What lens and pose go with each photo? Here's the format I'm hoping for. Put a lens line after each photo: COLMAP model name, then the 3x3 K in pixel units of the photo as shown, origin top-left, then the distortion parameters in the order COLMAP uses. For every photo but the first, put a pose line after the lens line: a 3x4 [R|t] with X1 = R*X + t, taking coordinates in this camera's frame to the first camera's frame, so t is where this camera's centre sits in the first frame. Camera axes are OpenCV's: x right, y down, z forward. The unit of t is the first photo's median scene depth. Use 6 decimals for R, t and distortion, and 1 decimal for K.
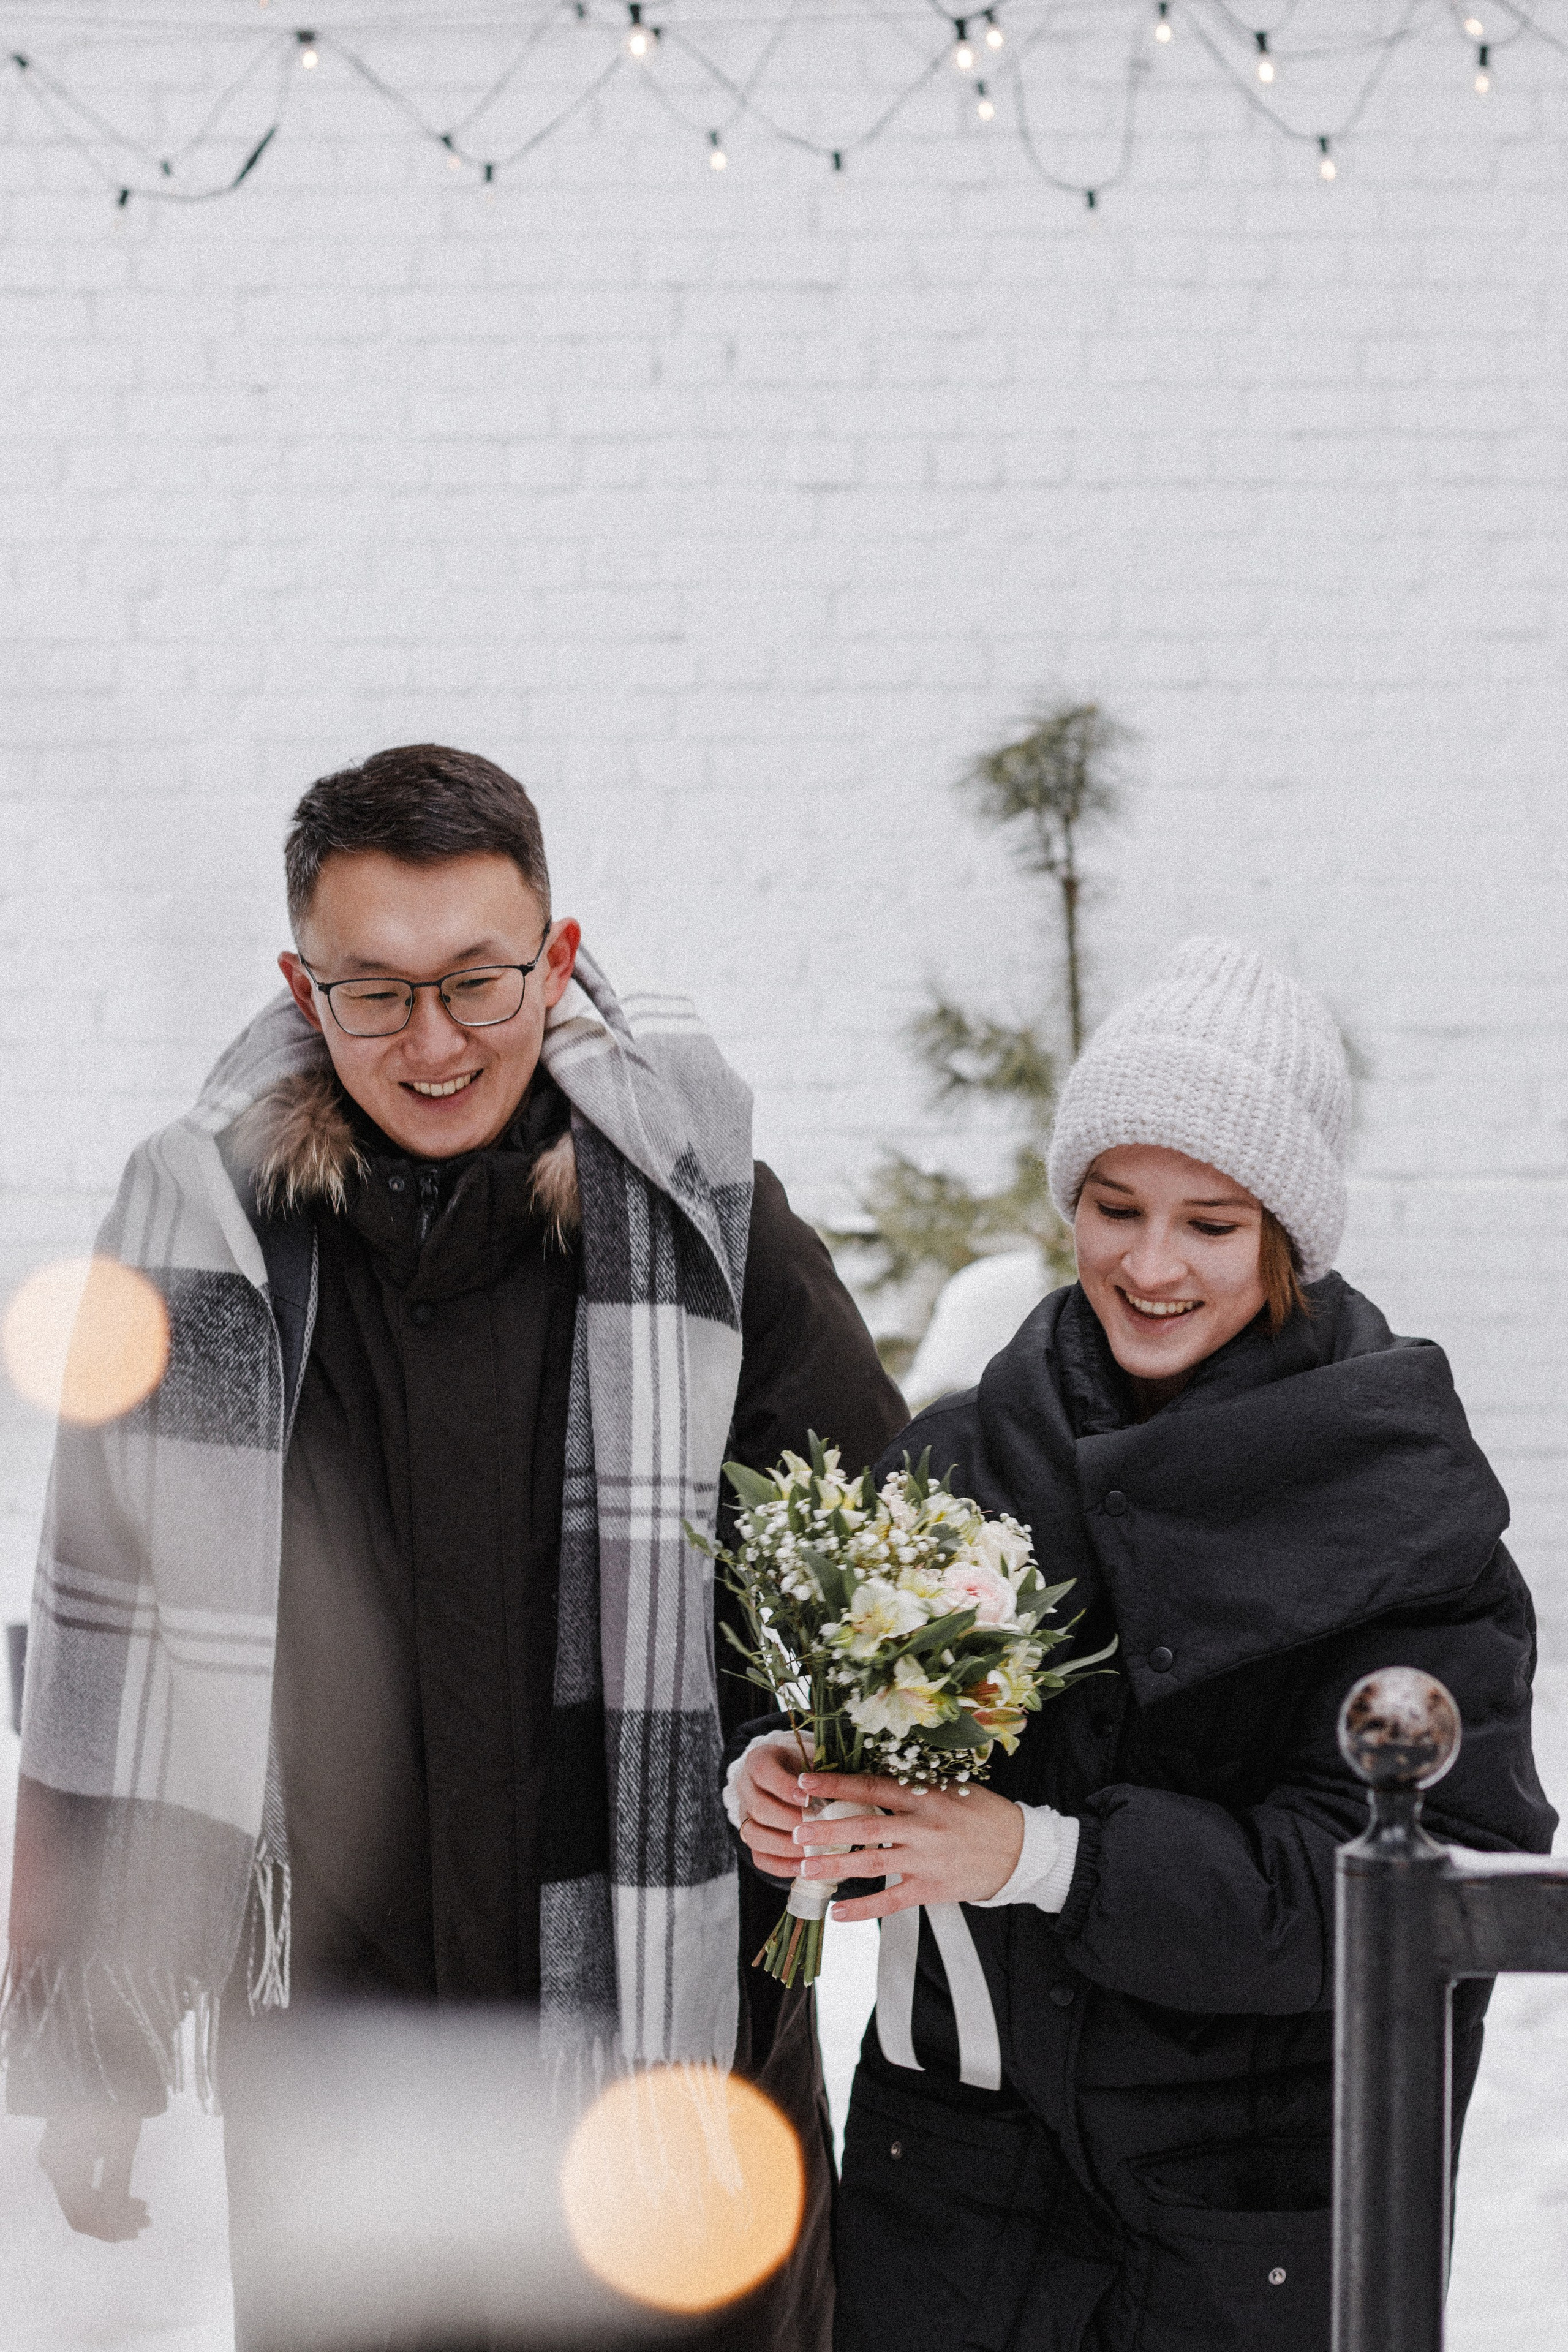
lens RADIAL K [[5641.6, 0, 785.8], [0, 5641.6, 1175.6], [0, 0, 1]] dist [0.038090, 0.000000]
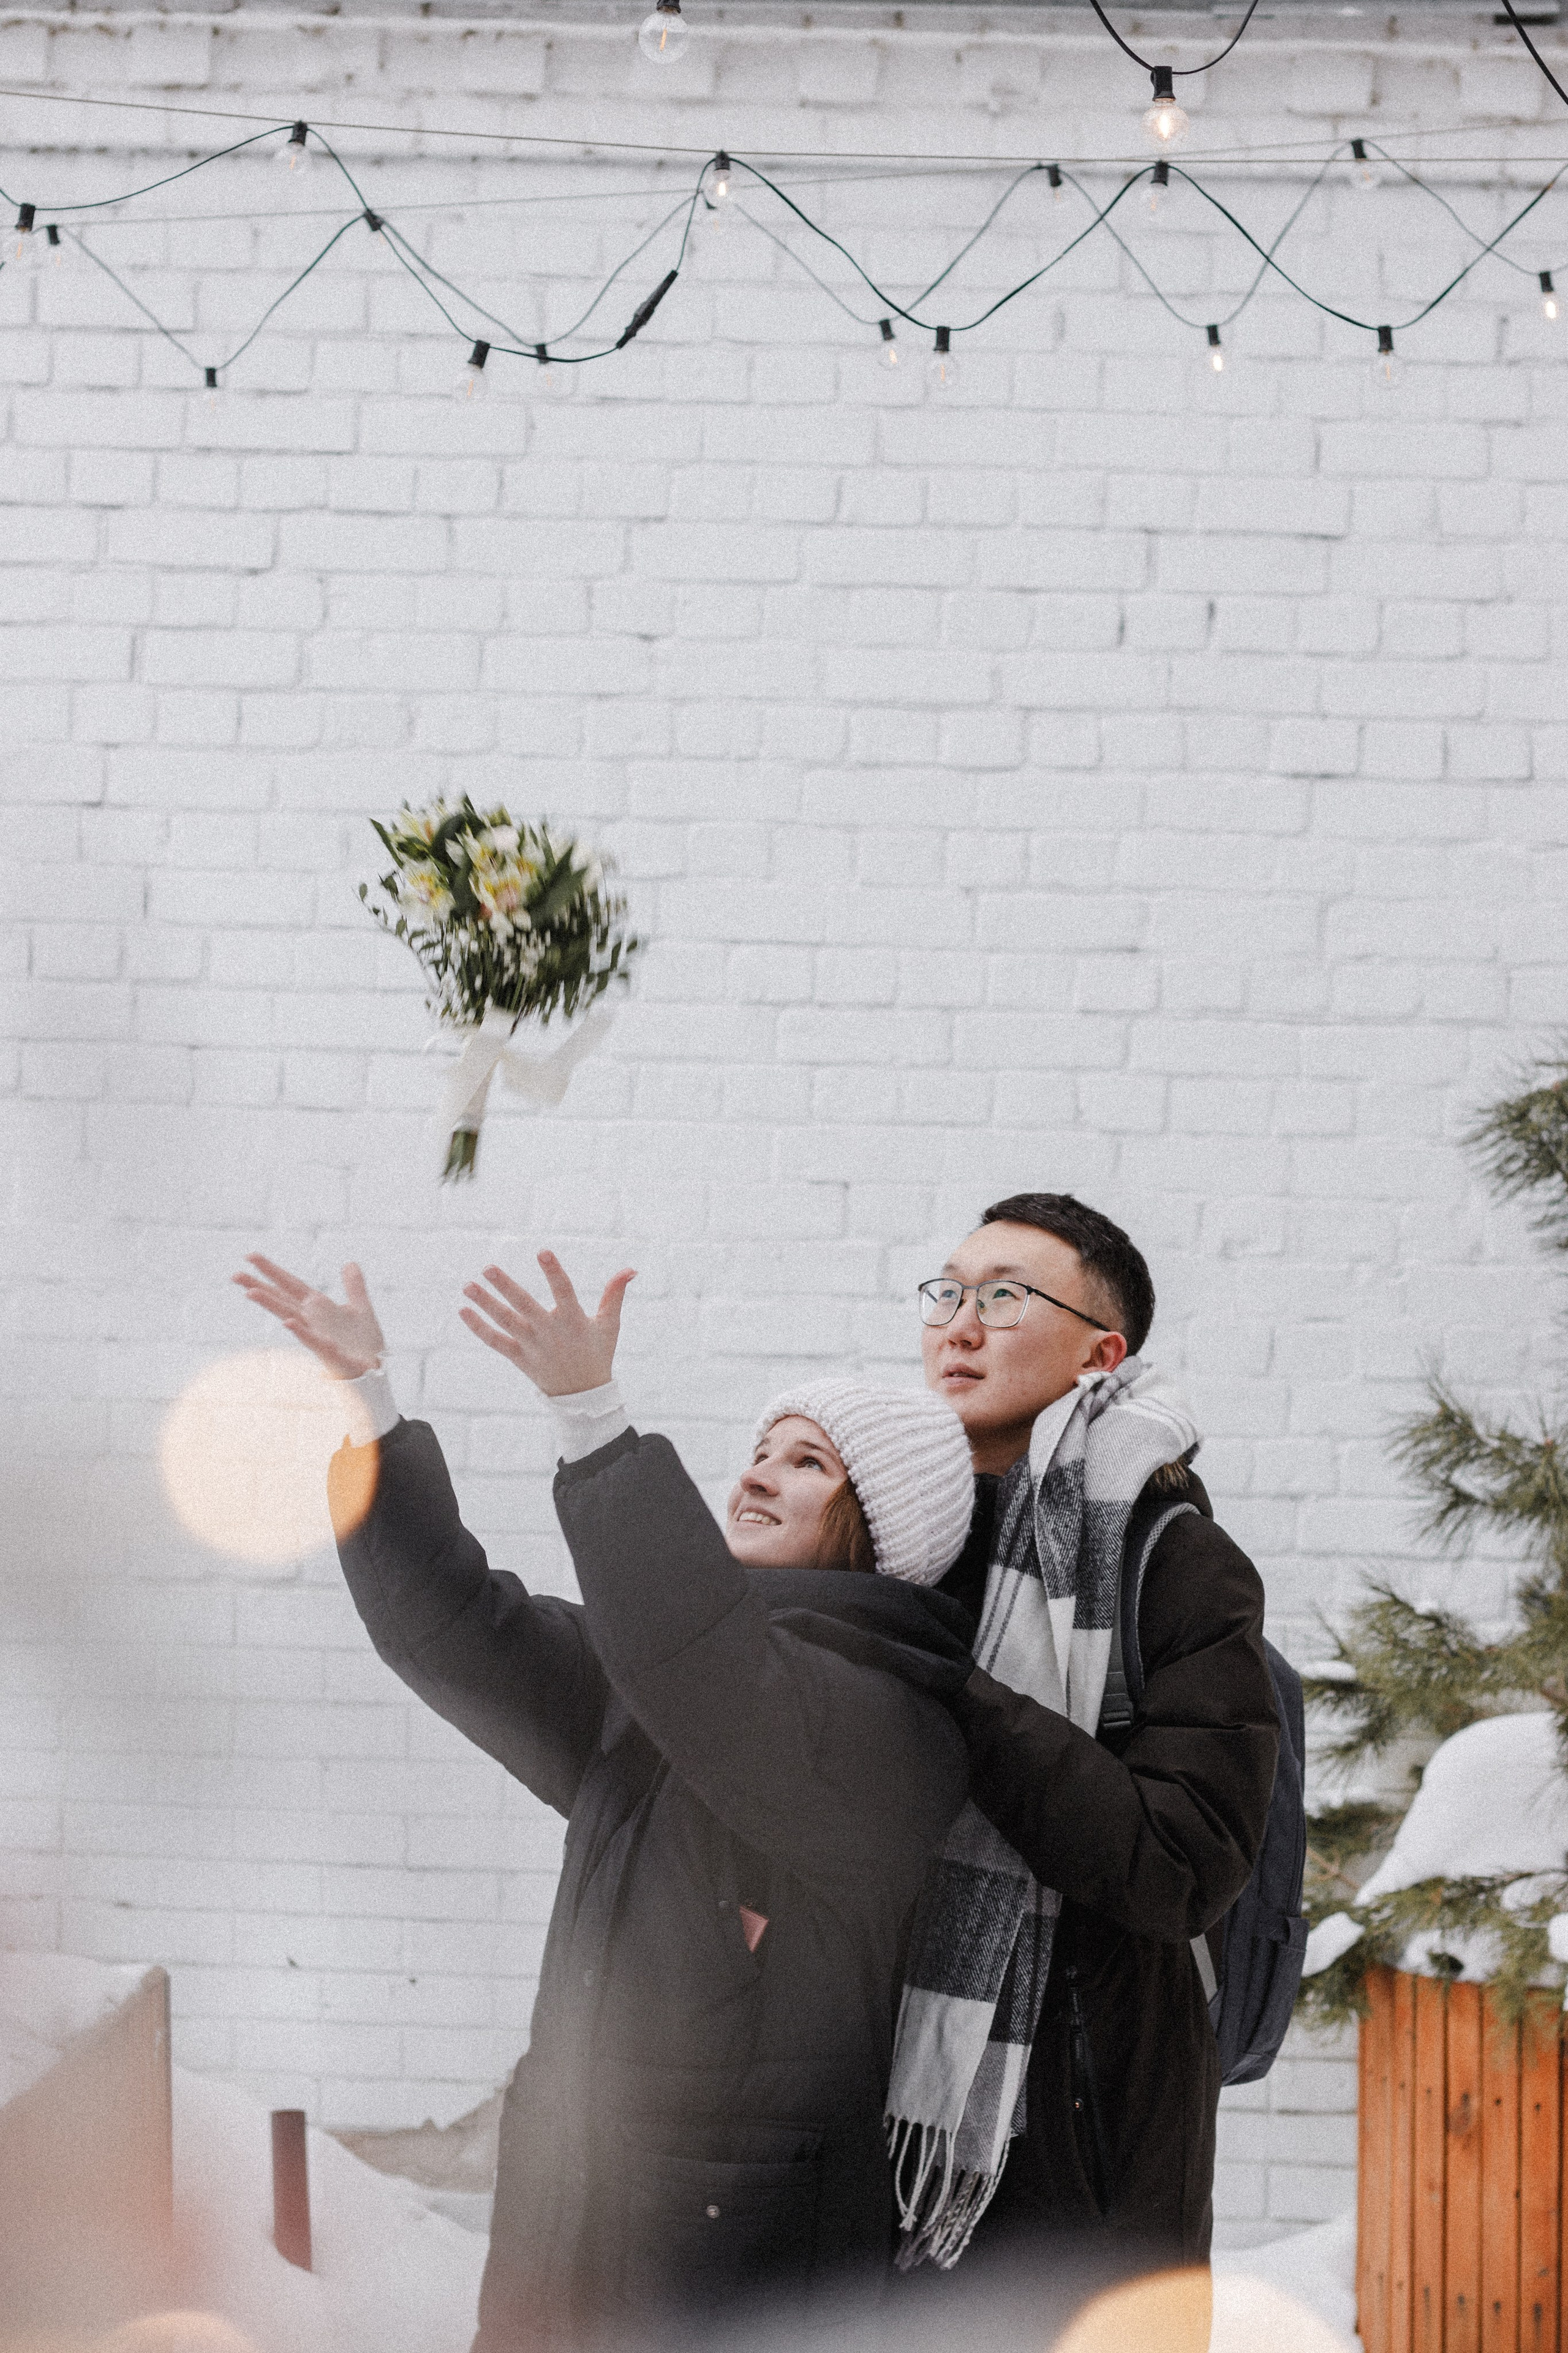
lens RADIAL K [[5643.6, 0, 784.2], [0, 5643.6, 1176.6], [0, 0, 1]] dist [0.038090, 0.000000]
pose [[0.997051, 0.036242, -0.067651, -0.013508], [-0.040382, 0.997328, -0.060871, -0.009760], [0.065264, 0.063424, 0.995850, 0.175899]]
